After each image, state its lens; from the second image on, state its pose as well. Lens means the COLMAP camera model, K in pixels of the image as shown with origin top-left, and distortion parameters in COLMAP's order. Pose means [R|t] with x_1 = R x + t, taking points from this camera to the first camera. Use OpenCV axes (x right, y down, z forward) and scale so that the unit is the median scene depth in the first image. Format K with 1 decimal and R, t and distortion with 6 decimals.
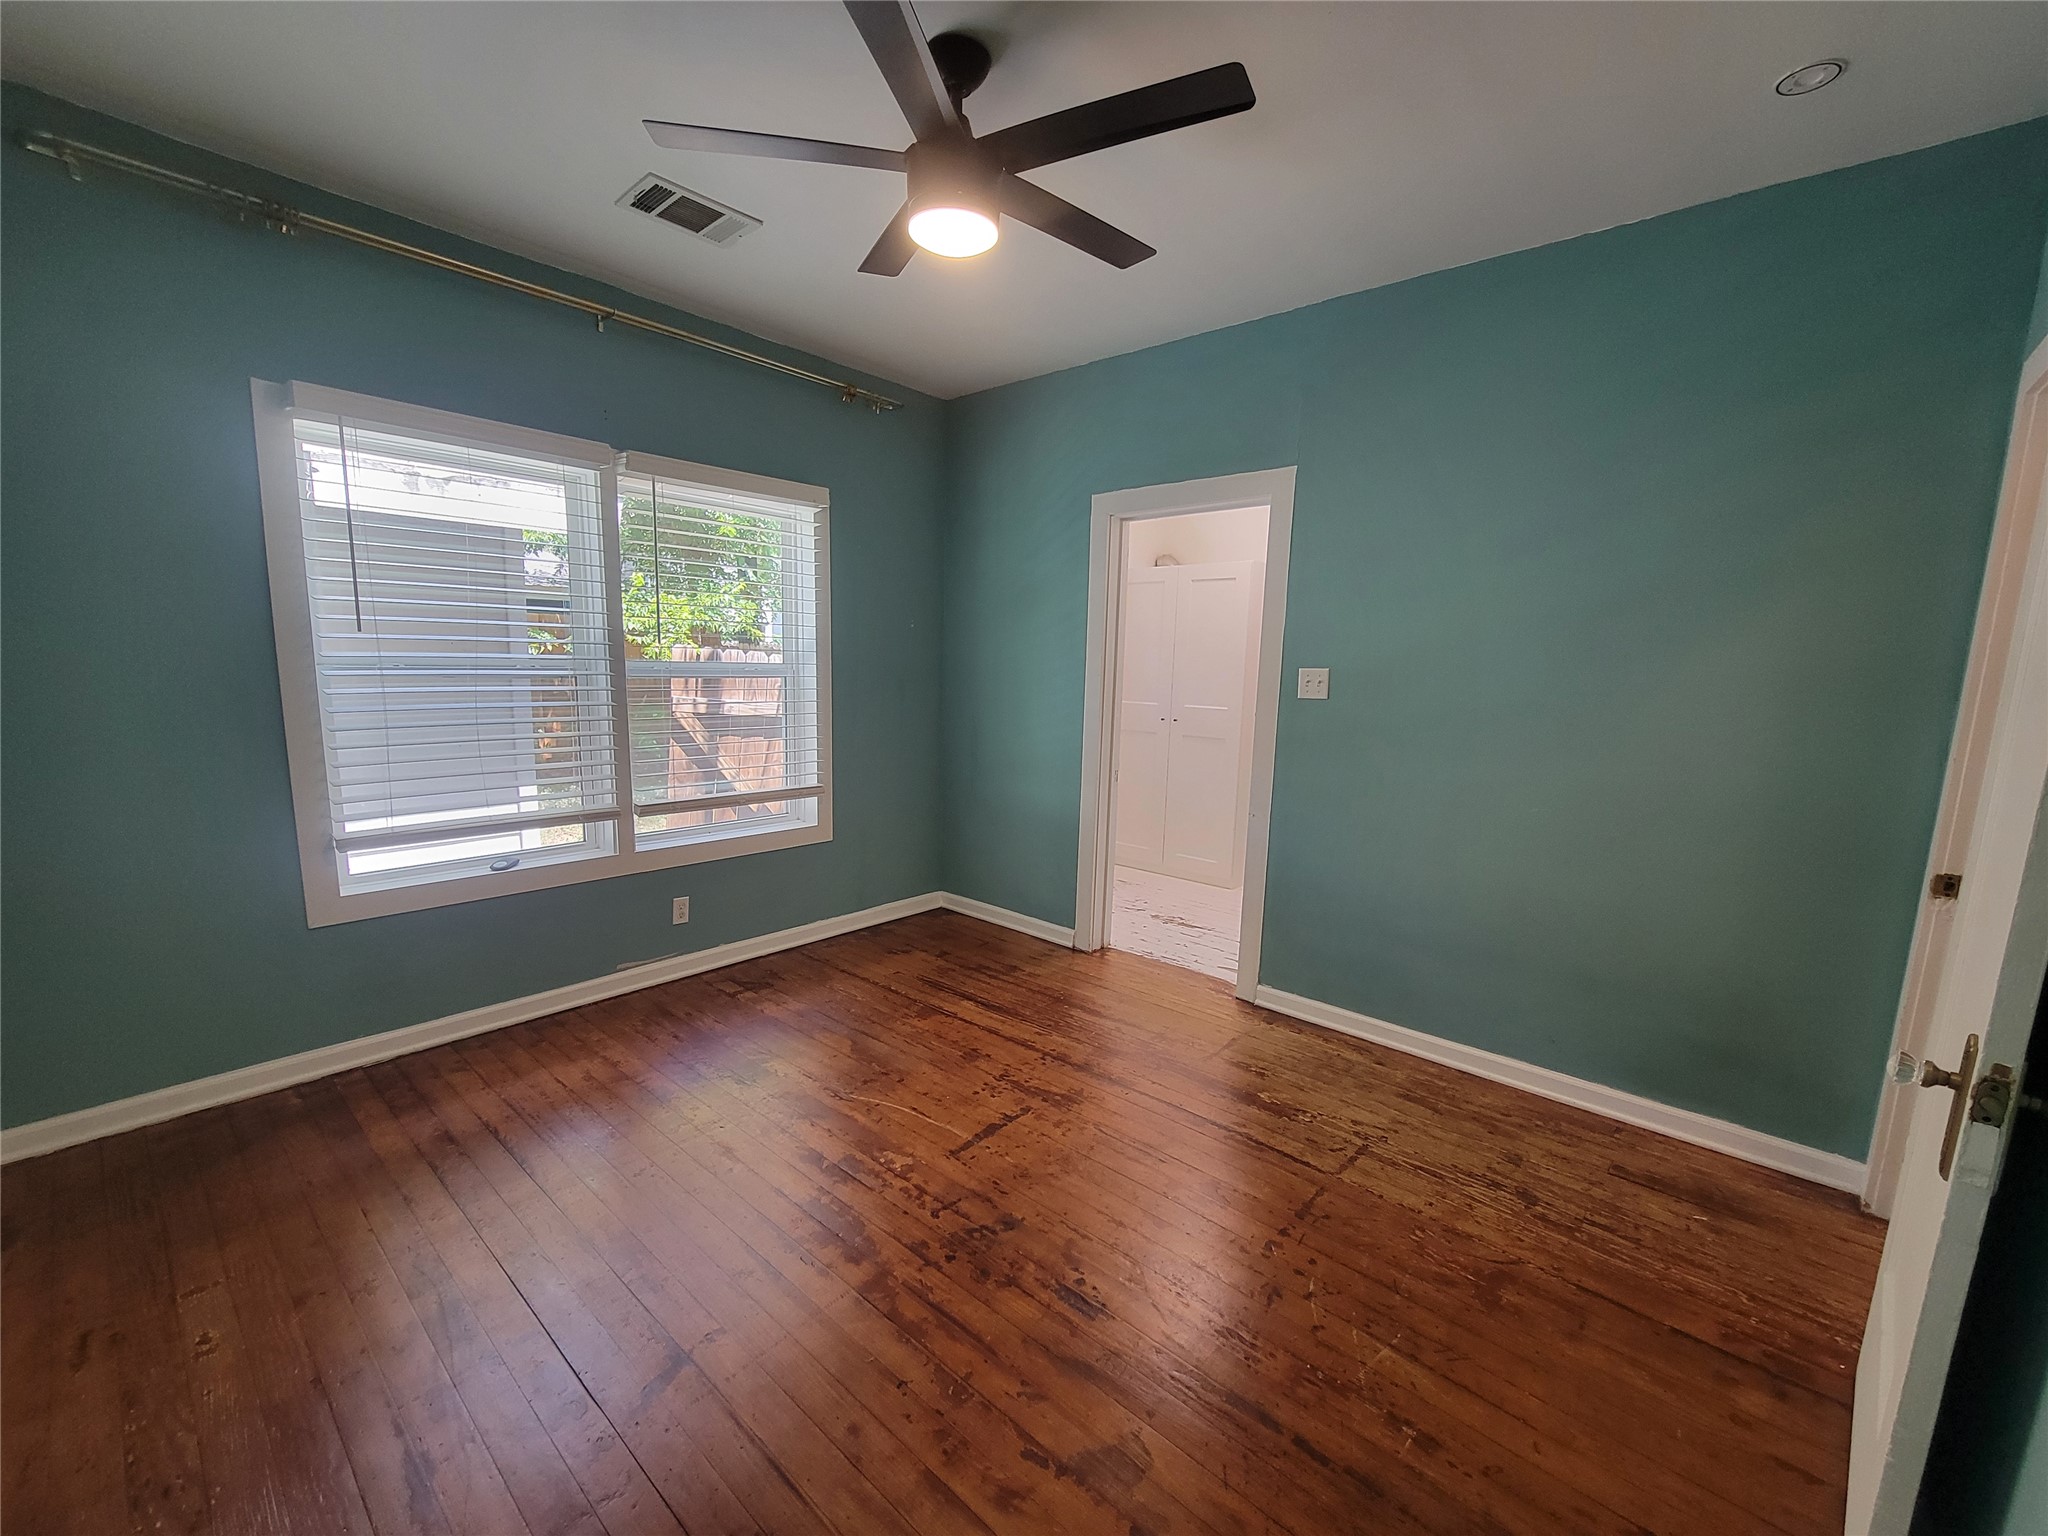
lens RADIAL K [[837.8, 0, 1016.3], [0, 837.8, 784.4], [0, 0, 1]] dist [0.000411, -0.000280]
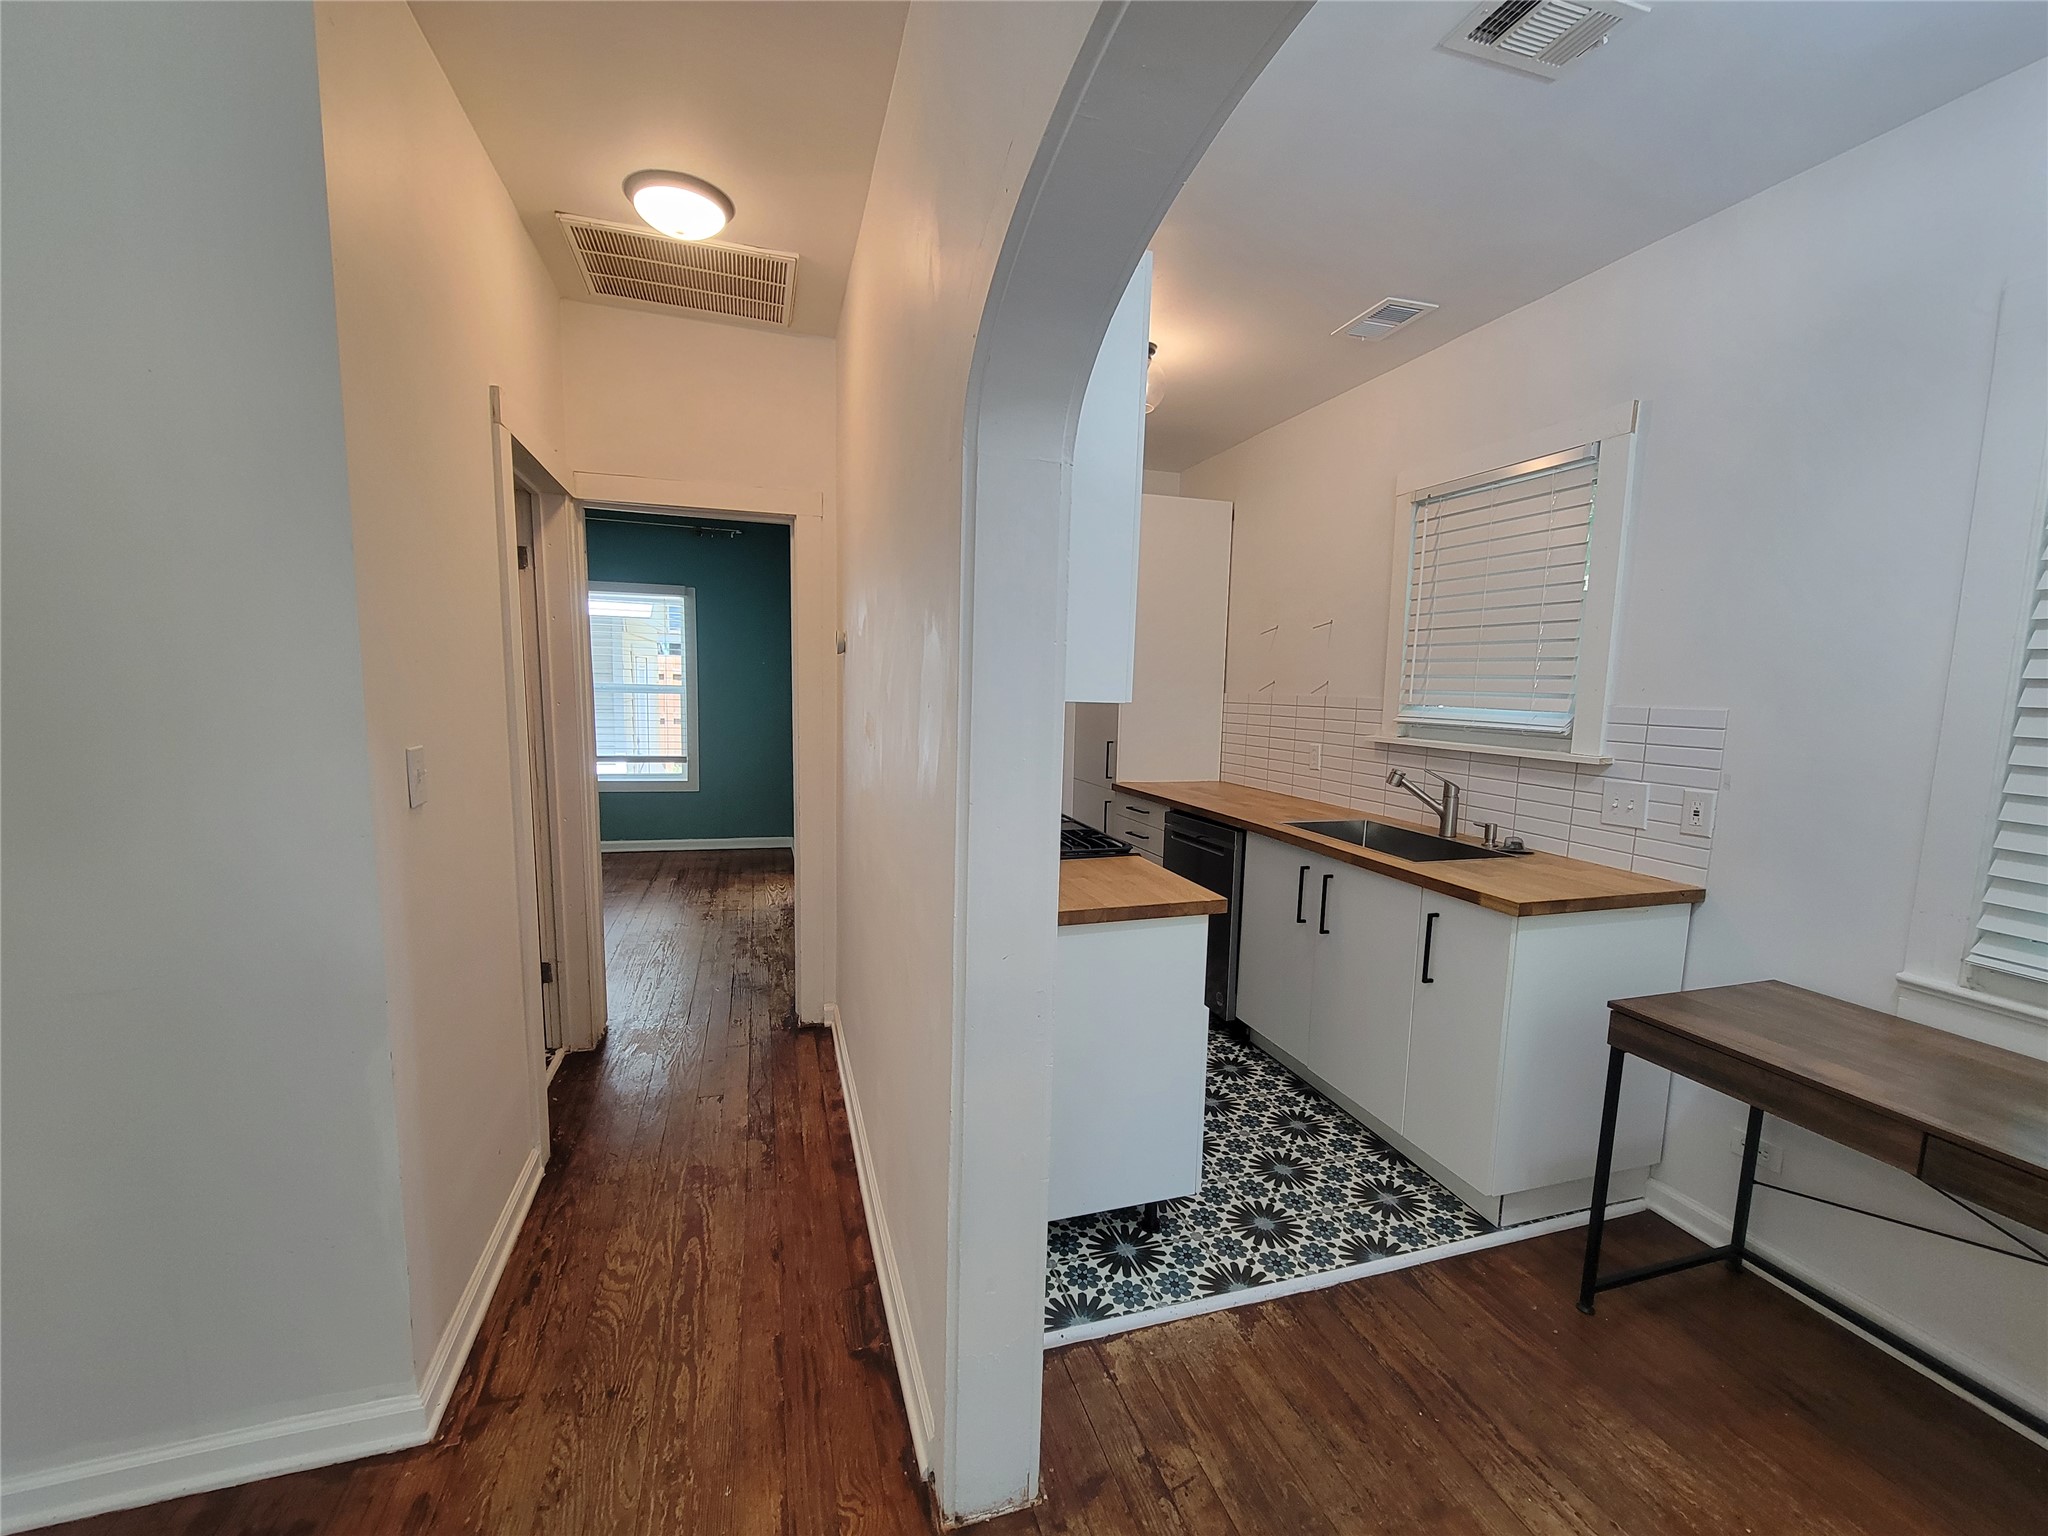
lens RADIAL K [[842.0, 0, 1015.6], [0, 842.0, 784.7], [0, 0, 1]] dist [0.000520, -0.000318]
pose [[0.854459, 0.059586, -0.516091, 2.078209], [-0.084251, 0.996144, -0.024478, 0.072203], [0.512642, 0.064397, 0.856184, -0.208640]]
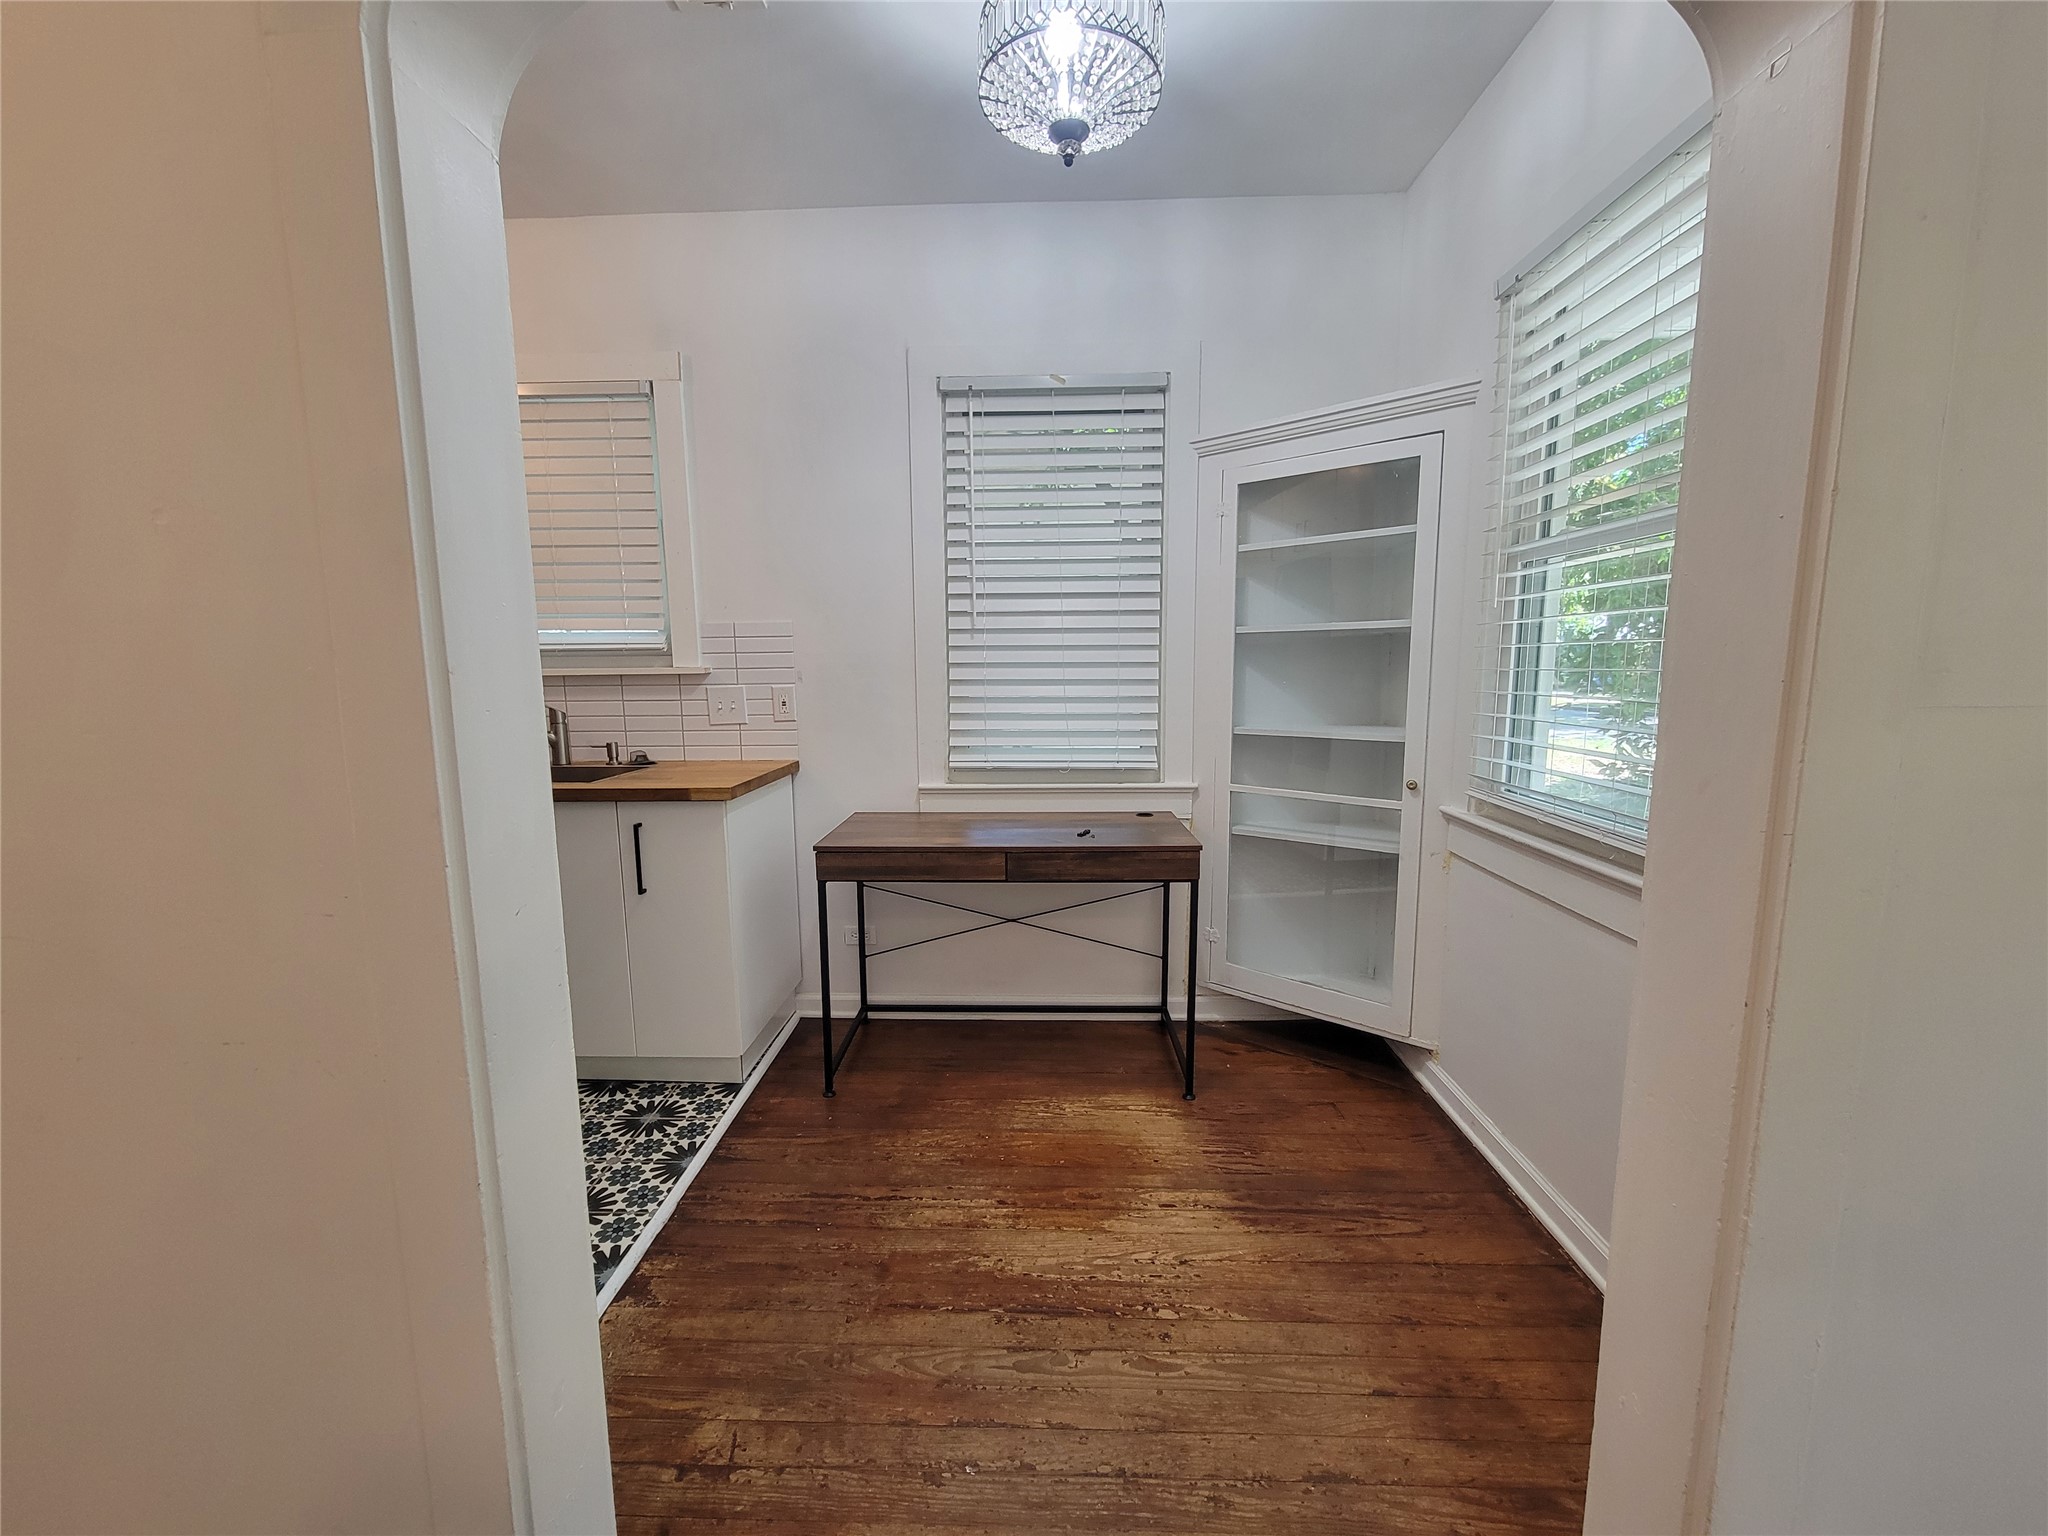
lens RADIAL K [[837.8, 0, 1016.3], [0, 837.8, 784.4], [0, 0, 1]] dist [0.000411, -0.000280]
pose [[0.770810, -0.120662, 0.625534, 1.692542], [0.128293, 0.991184, 0.033105, 0.142797], [-0.624014, 0.054735, 0.779494, -0.141776]]
